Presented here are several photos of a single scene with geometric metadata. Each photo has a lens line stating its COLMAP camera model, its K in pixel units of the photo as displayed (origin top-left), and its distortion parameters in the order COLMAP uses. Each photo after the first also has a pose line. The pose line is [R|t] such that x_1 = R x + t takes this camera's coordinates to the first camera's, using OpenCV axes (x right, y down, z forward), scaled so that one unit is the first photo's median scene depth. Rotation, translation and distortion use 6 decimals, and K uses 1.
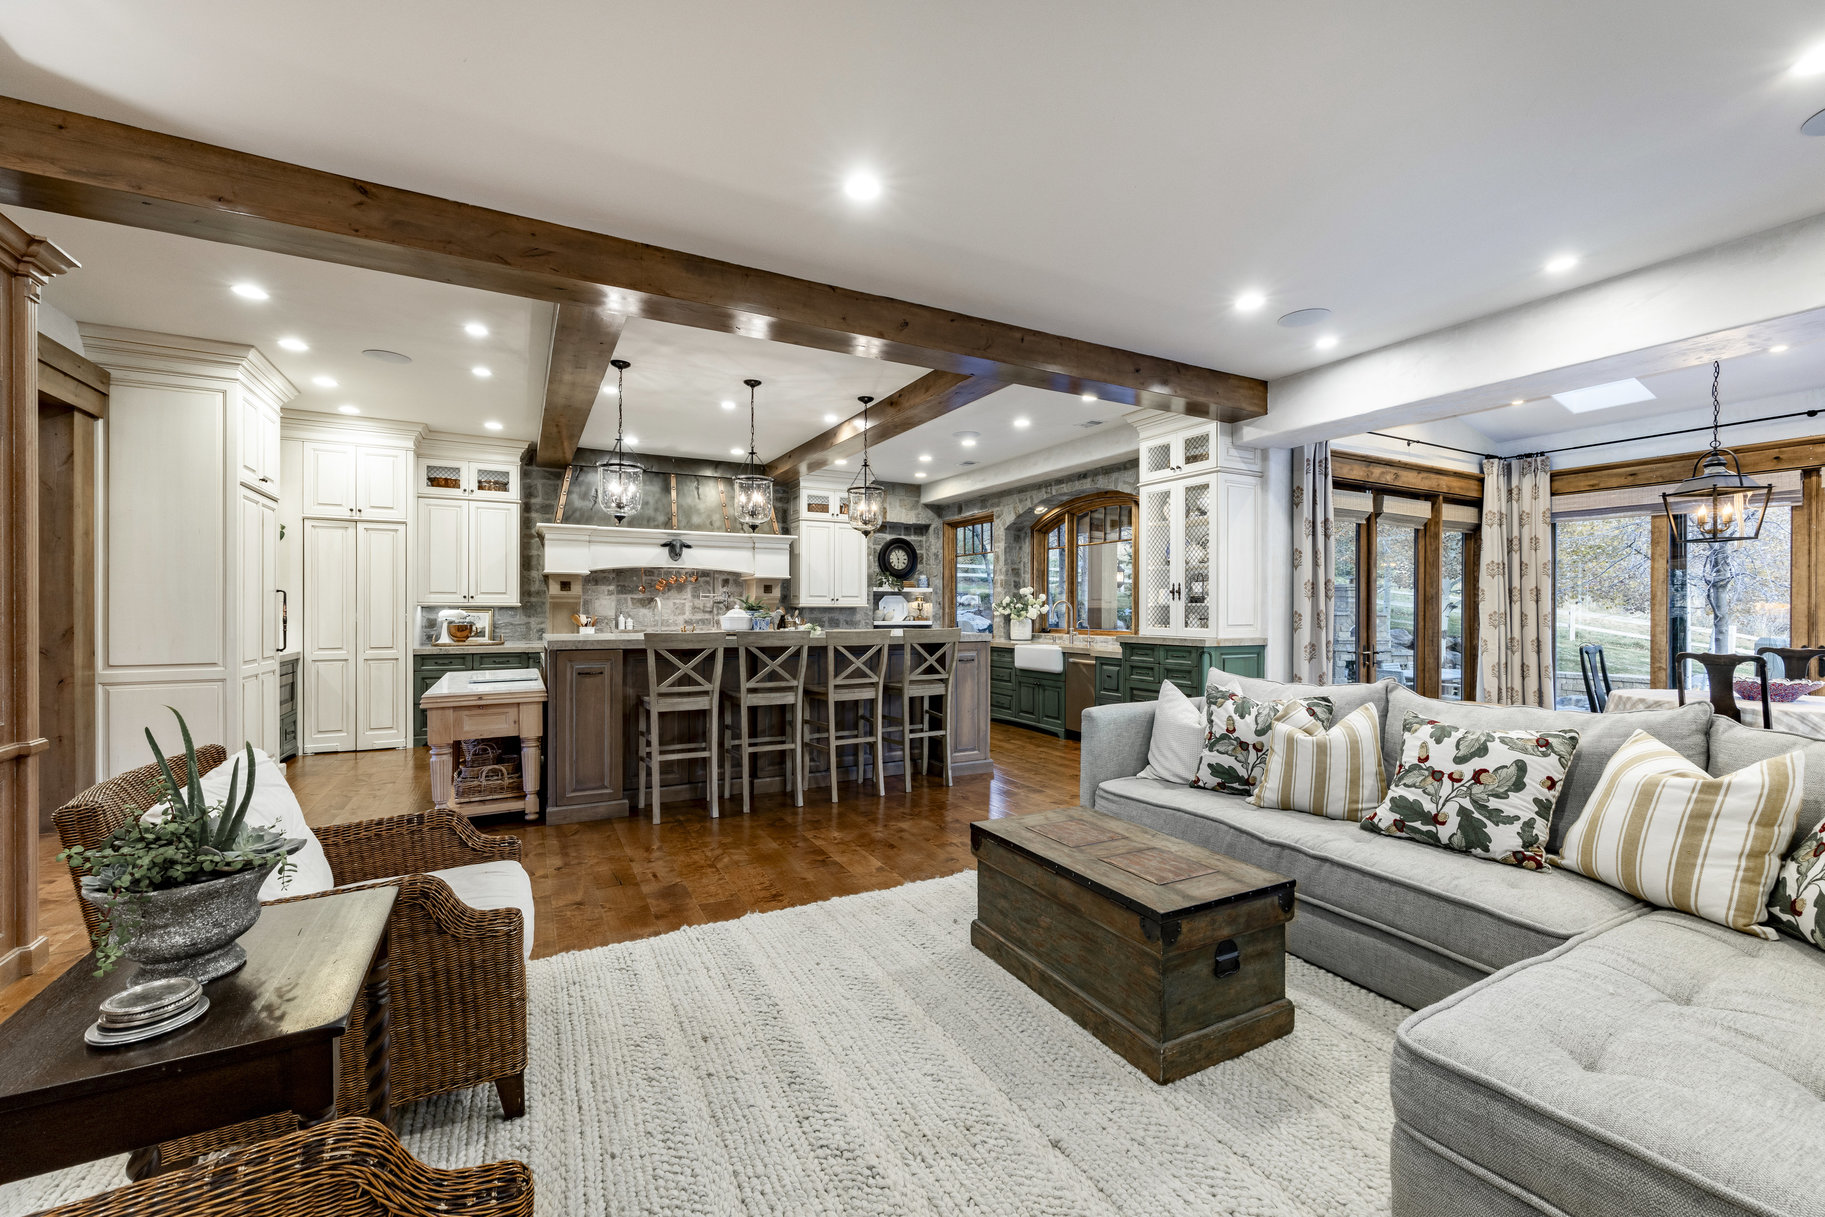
lens RADIAL K [[717.5, 0, 890.0], [0, 717.5, 609.1], [0, 0, 1]] dist [-0.000156, -0.000042]
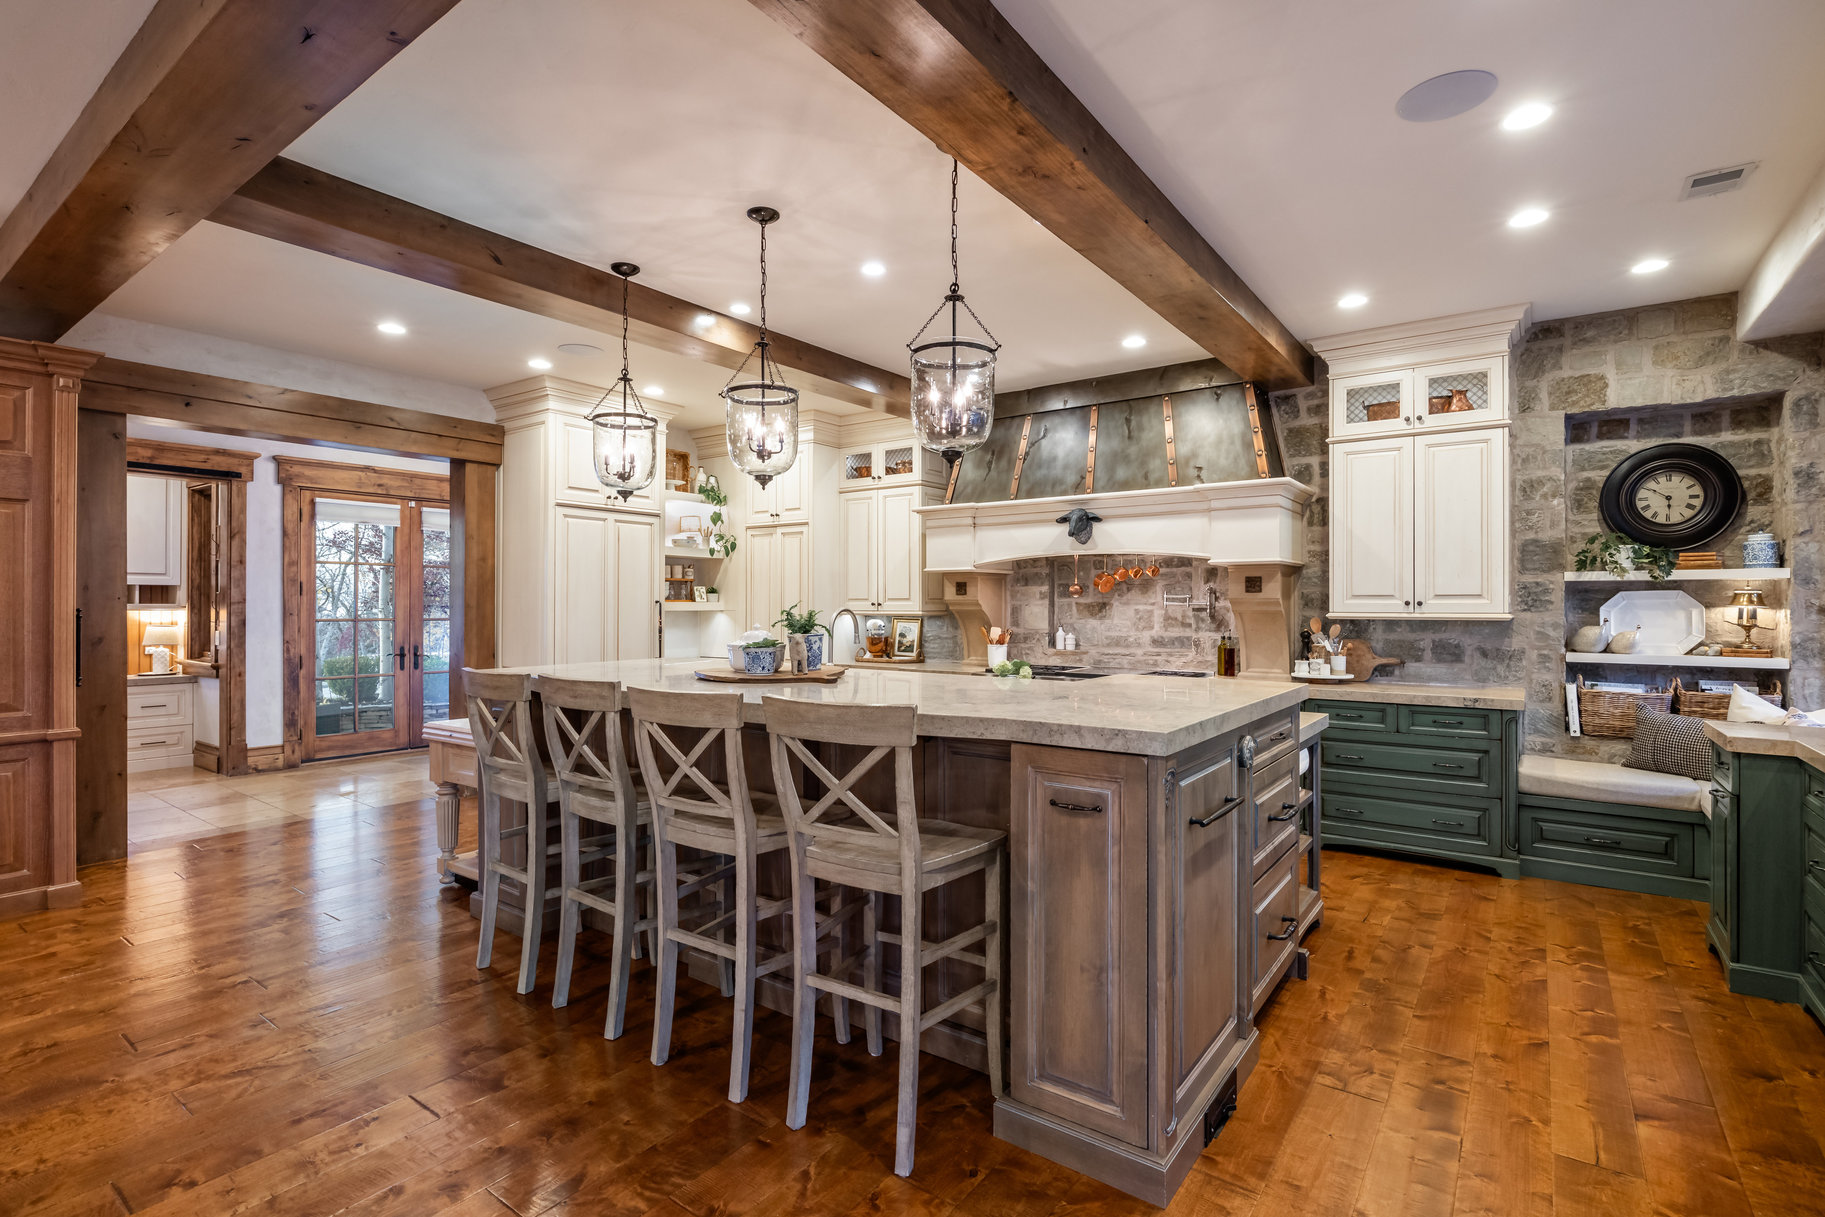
lens RADIAL K [[842.9, 0, 944.2], [0, 842.9, 604.3], [0, 0, 1]] dist [-0.007180, -0.000245]
pose [[0.475321, -0.003298, -0.879806, 0.298488], [0.000079, 0.999993, -0.003706, -0.012311], [0.879812, 0.001692, 0.475318, 0.561552]]
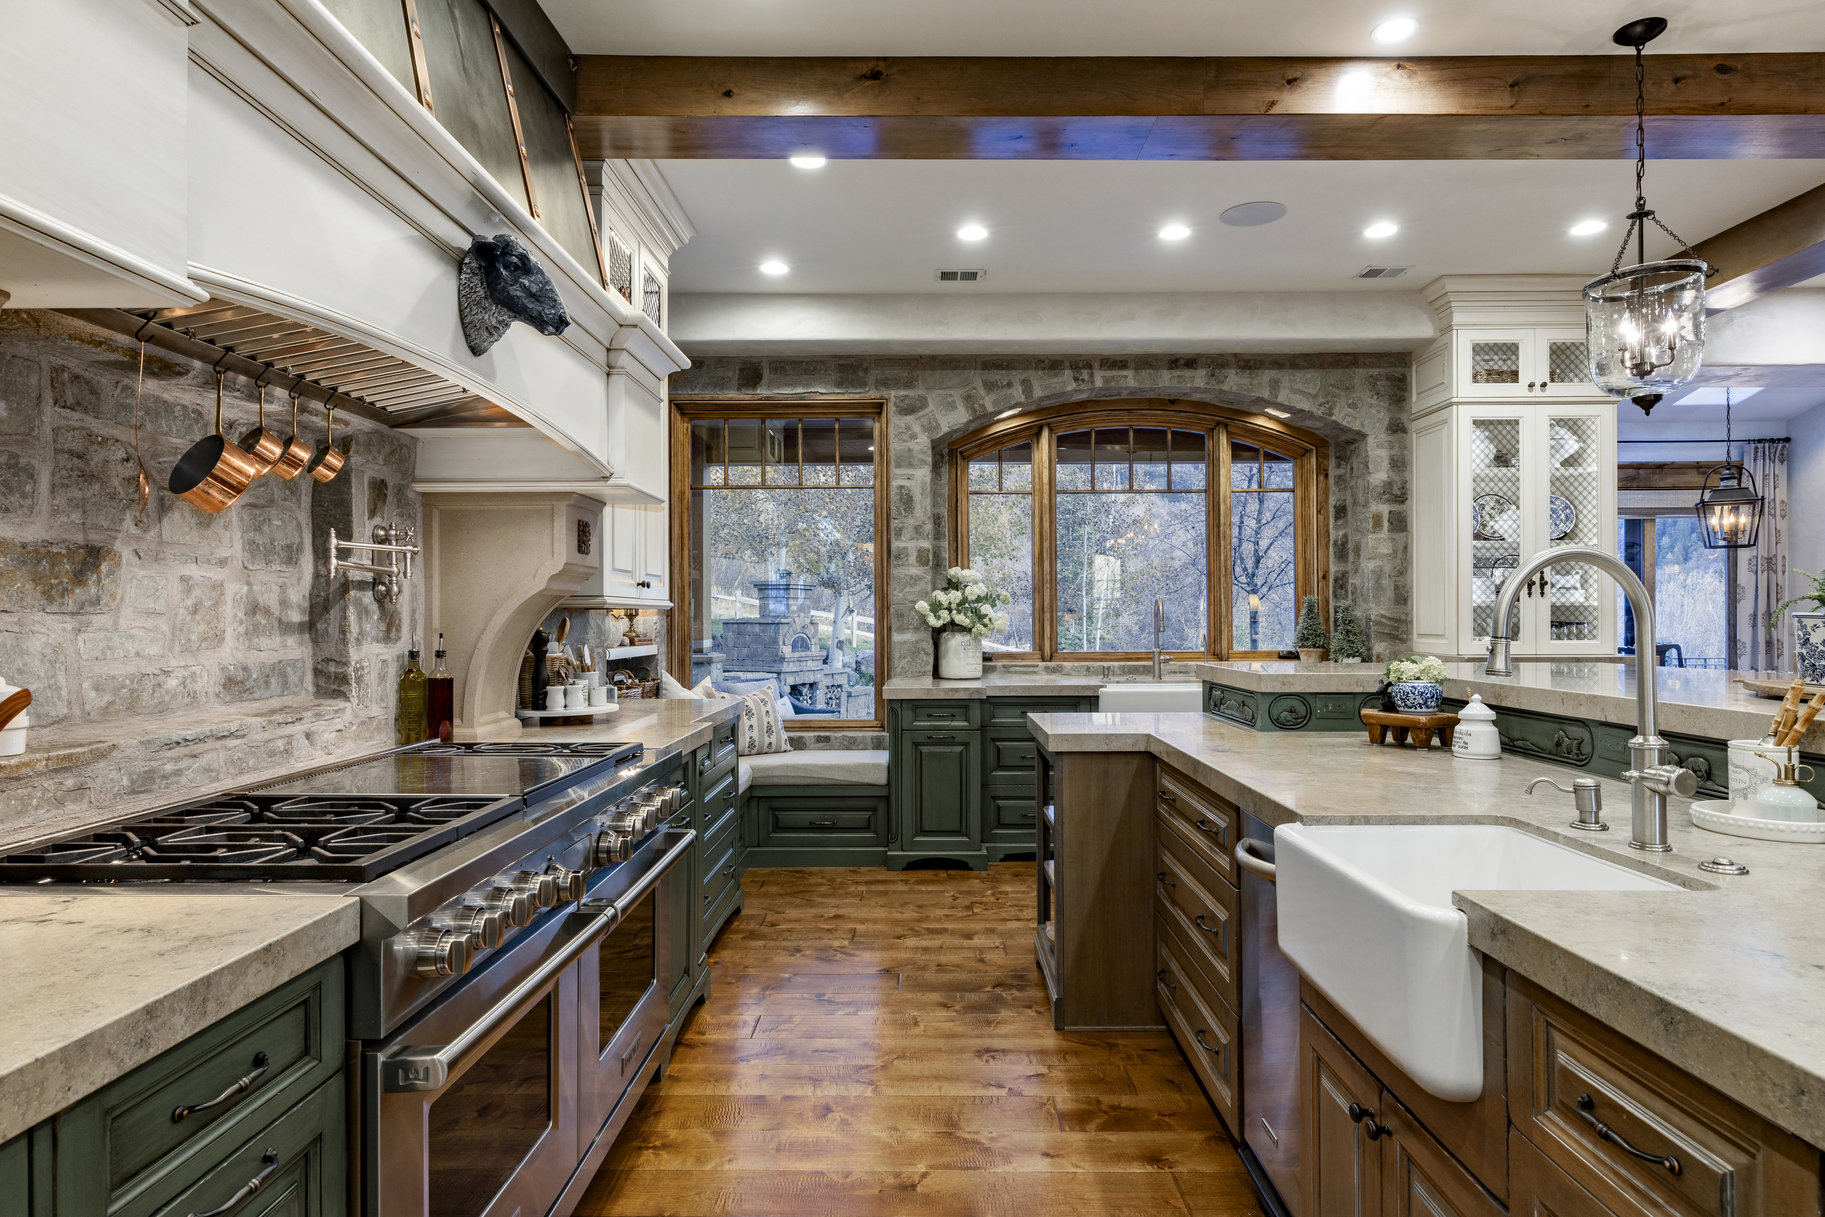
lens RADIAL K [[1037.9, 0, 912.0], [0, 1037.9, 614.2], [0, 0, 1]] dist [0.001176, 0.000507]
pose [[0.472906, -0.001400, 0.881112, -0.497564], [0.004126, 0.999991, -0.000625, 0.000816], [-0.881103, 0.003931, 0.472907, 0.797984]]
